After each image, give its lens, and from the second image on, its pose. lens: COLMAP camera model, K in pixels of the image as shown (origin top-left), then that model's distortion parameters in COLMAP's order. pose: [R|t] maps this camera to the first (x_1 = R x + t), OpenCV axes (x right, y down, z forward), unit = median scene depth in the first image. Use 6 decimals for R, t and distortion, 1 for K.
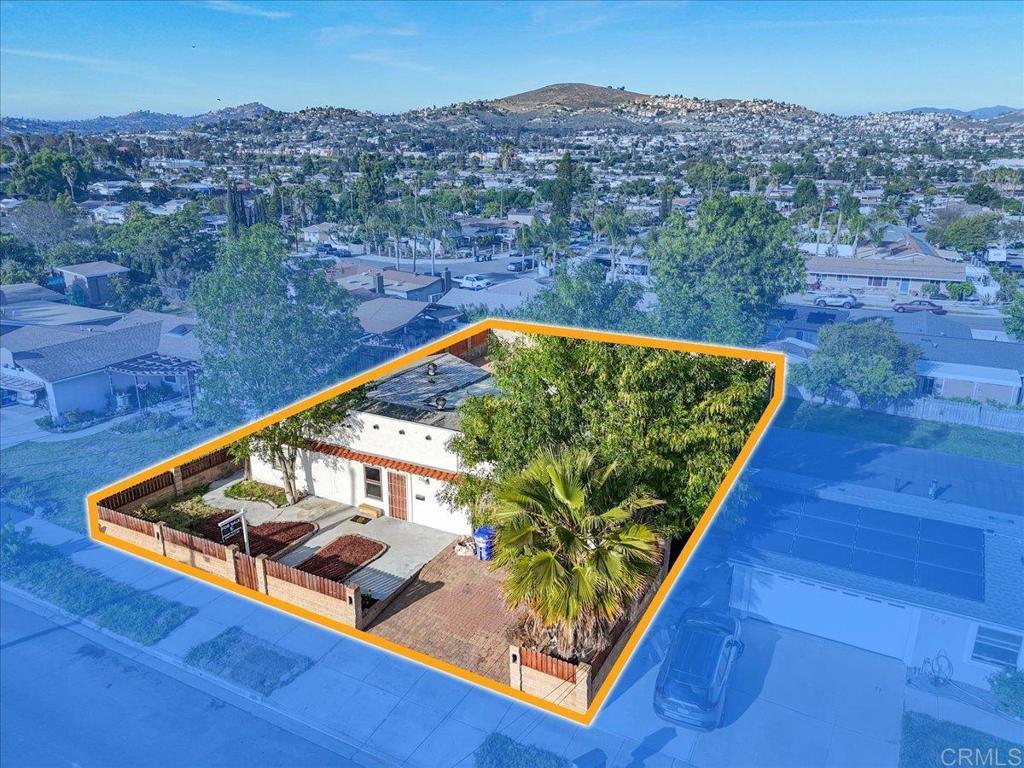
lens RADIAL K [[772.1, 0, 511.6], [0, 772.1, 383.4], [0, 0, 1]] dist [0.039935, -0.000021]
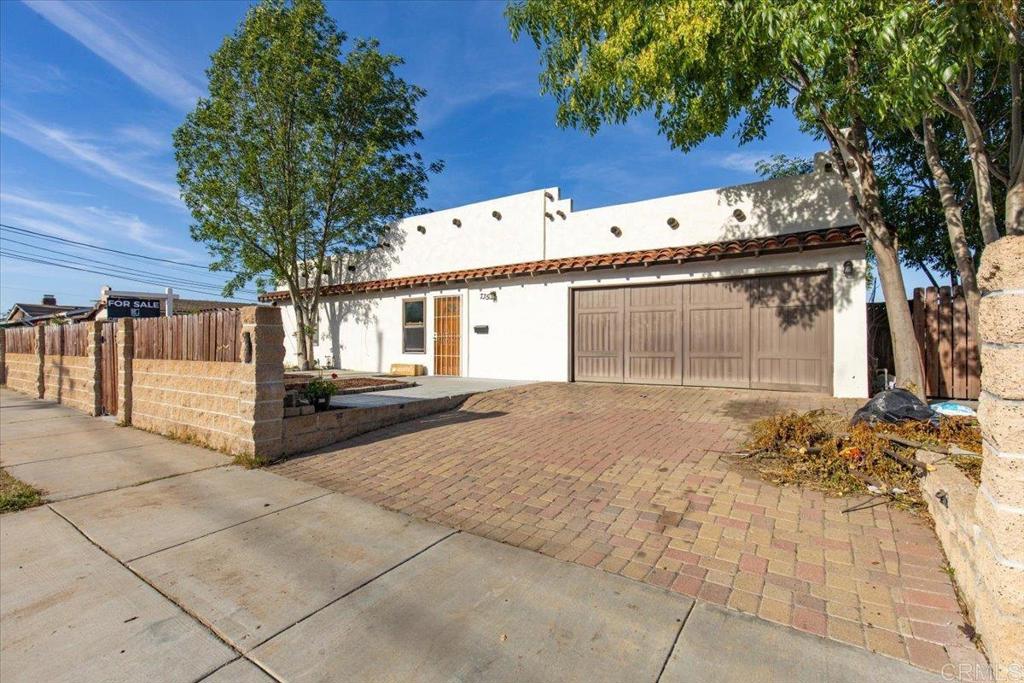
lens RADIAL K [[462.6, 0, 510.5], [0, 462.6, 341.9], [0, 0, 1]] dist [0.013634, -0.001019]
pose [[0.993633, -0.005778, -0.112514, -0.052950], [-0.028466, 0.953404, -0.300349, 0.260799], [0.109007, 0.301640, 0.947170, 0.644472]]
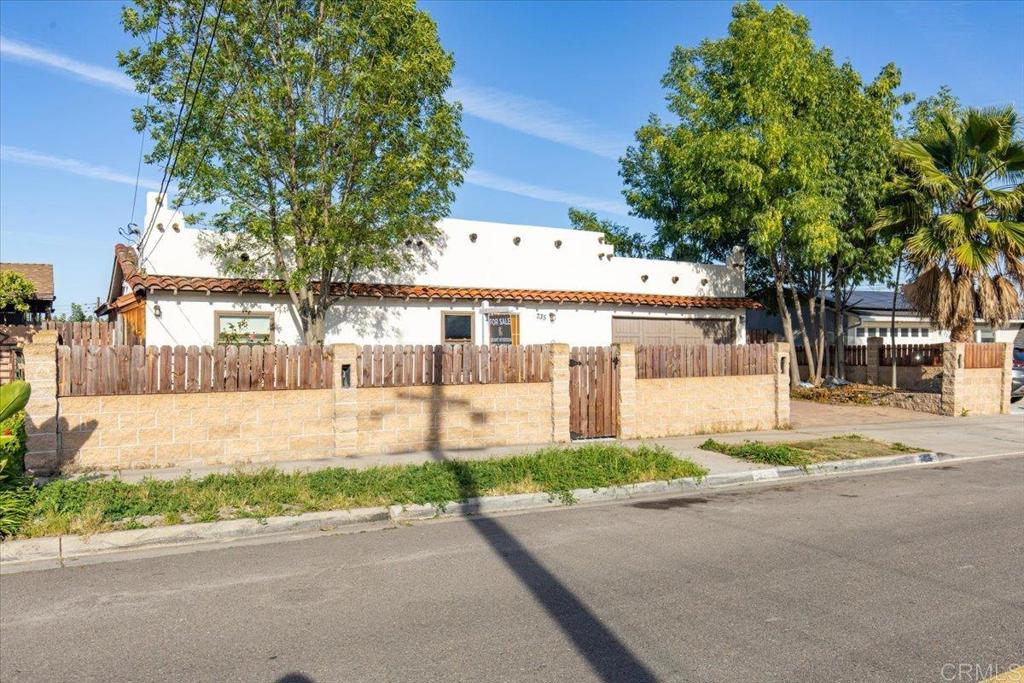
lens RADIAL K [[807.2, 0, 508.9], [0, 807.2, 338.4], [0, 0, 1]] dist [0.009646, -0.005700]
pose [[0.524416, 0.003710, 0.851454, -0.687902], [0.262231, 0.950681, -0.165653, 0.239980], [-0.810076, 0.310149, 0.497579, 0.668739]]
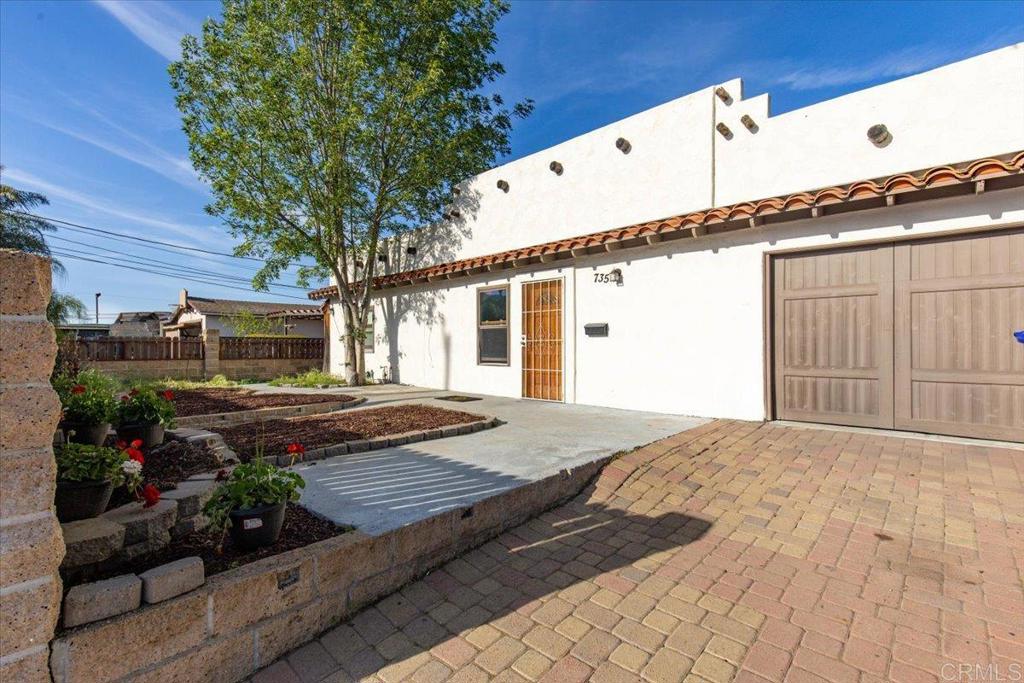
lens RADIAL K [[462.6, 0, 512.0], [0, 462.6, 341.0], [0, 0, 1]] dist [0.013634, -0.001019]
pose [[0.962528, -0.011499, -0.270937, -0.093772], [-0.072365, 0.951979, -0.297487, 0.221033], [0.261347, 0.305946, 0.915475, 0.759686]]
